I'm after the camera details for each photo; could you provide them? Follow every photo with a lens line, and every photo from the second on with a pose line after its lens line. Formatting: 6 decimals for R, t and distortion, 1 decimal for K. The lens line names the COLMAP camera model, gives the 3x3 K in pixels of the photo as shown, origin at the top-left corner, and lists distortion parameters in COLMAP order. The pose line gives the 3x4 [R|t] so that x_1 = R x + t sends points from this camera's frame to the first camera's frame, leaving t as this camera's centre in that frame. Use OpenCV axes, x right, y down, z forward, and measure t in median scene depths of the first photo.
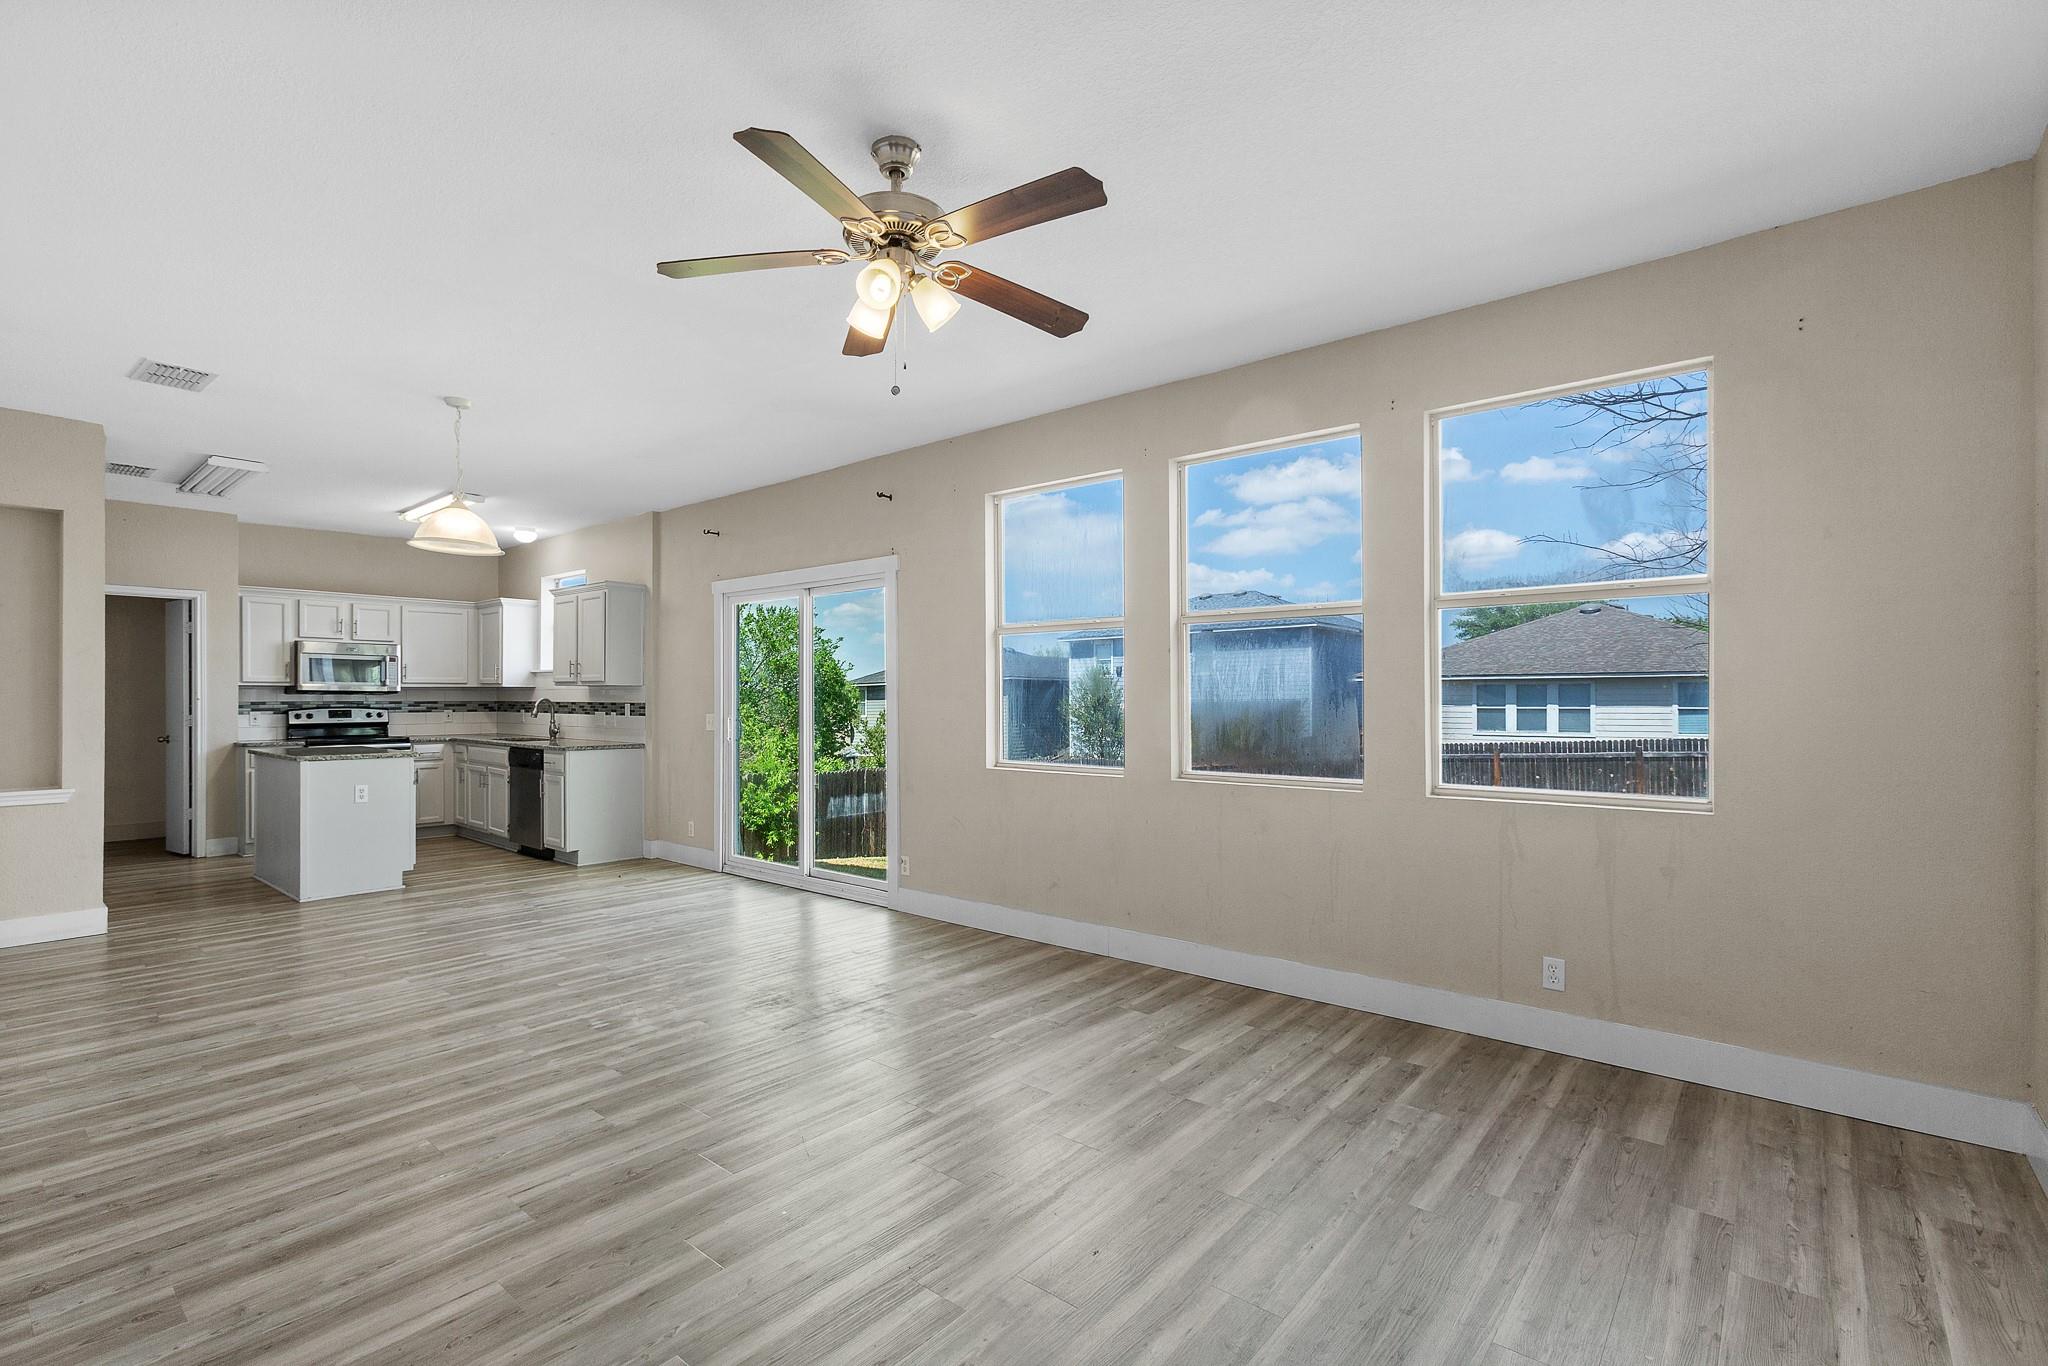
lens RADIAL K [[917.4, 0, 995.5], [0, 917.4, 695.0], [0, 0, 1]] dist [-0.005443, 0.000142]
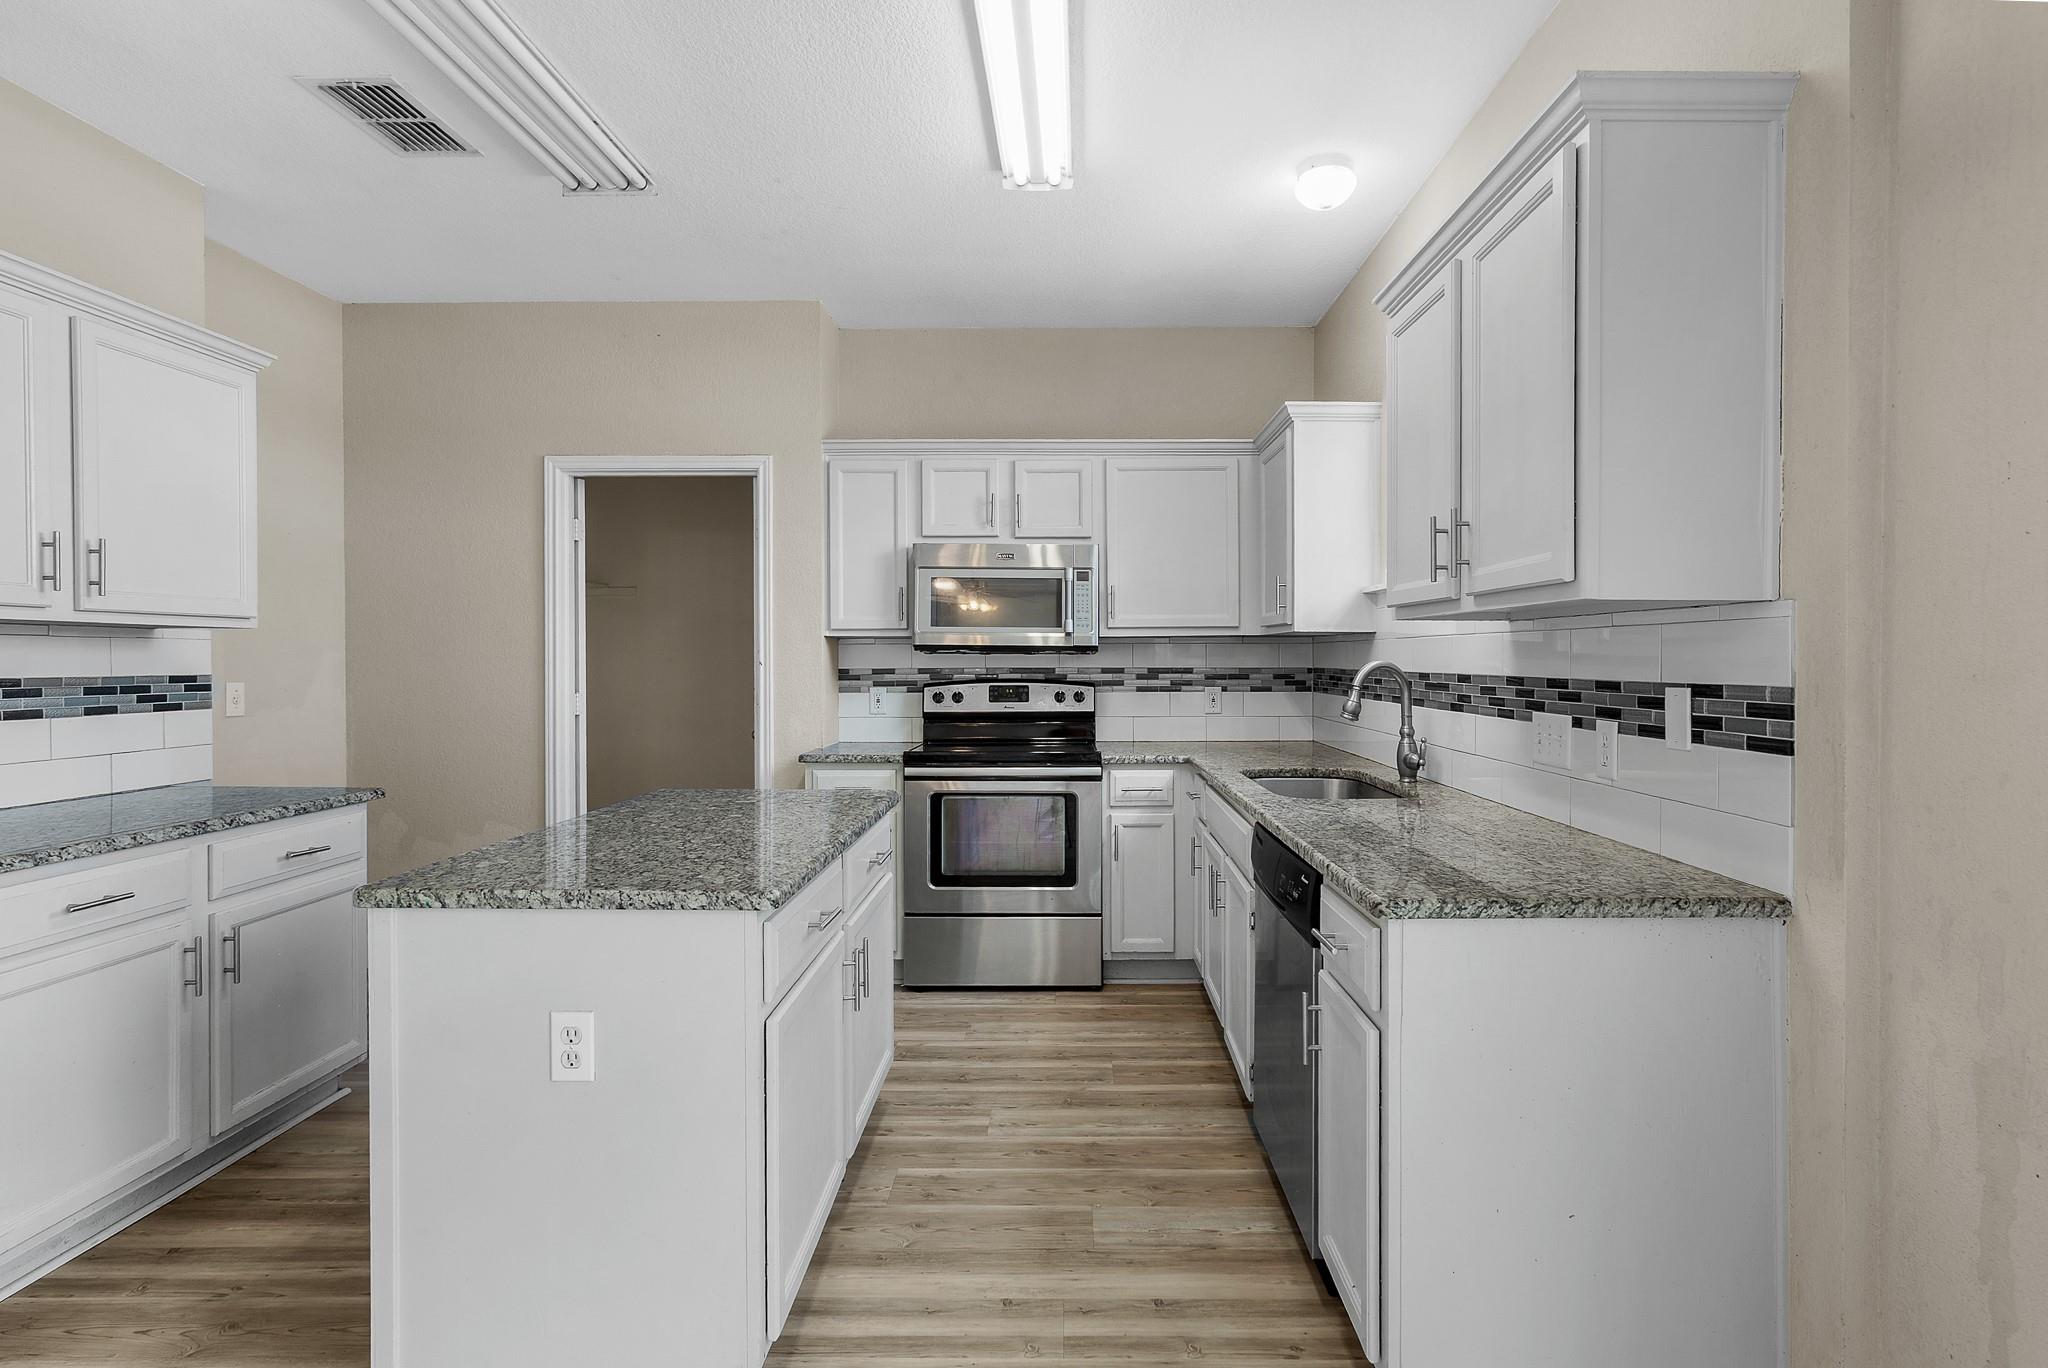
lens RADIAL K [[997.6, 0, 1064.2], [0, 997.6, 668.7], [0, 0, 1]] dist [-0.034987, 0.031542]
pose [[0.652864, 0.005816, -0.757453, -0.307642], [0.003152, 0.999941, 0.010394, 0.001846], [0.757468, -0.009173, 0.652807, 0.708700]]
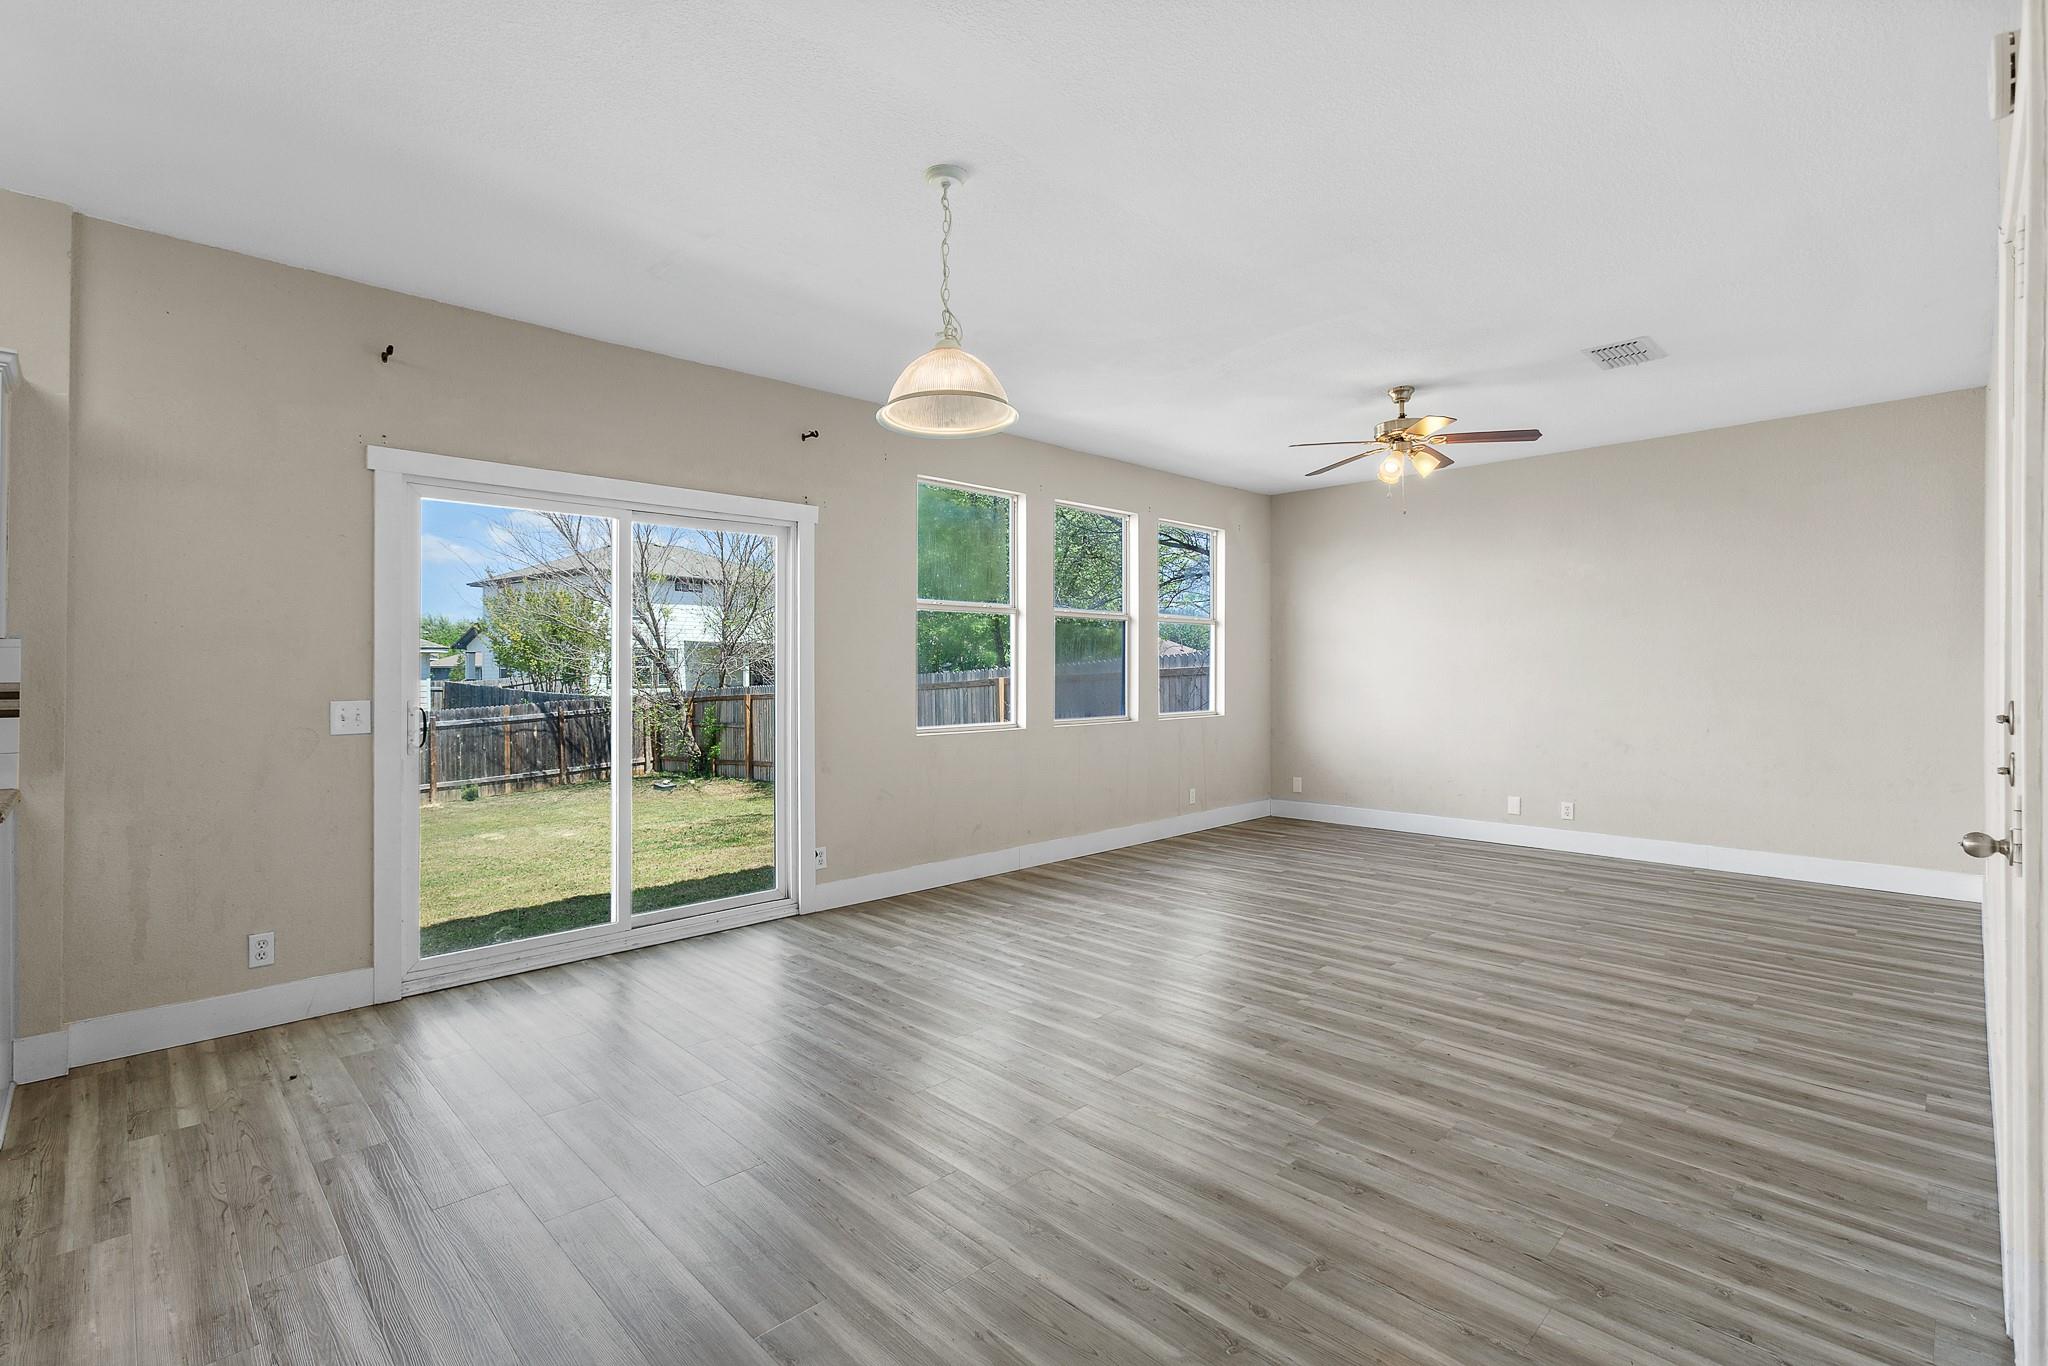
lens RADIAL K [[935.5, 0, 991.7], [0, 935.5, 657.1], [0, 0, 1]] dist [-0.004395, 0.001309]
pose [[0.103580, 0.013946, 0.994523, -0.690719], [-0.000015, 0.999902, -0.014020, 0.003089], [-0.994621, 0.001437, 0.103570, 0.525031]]
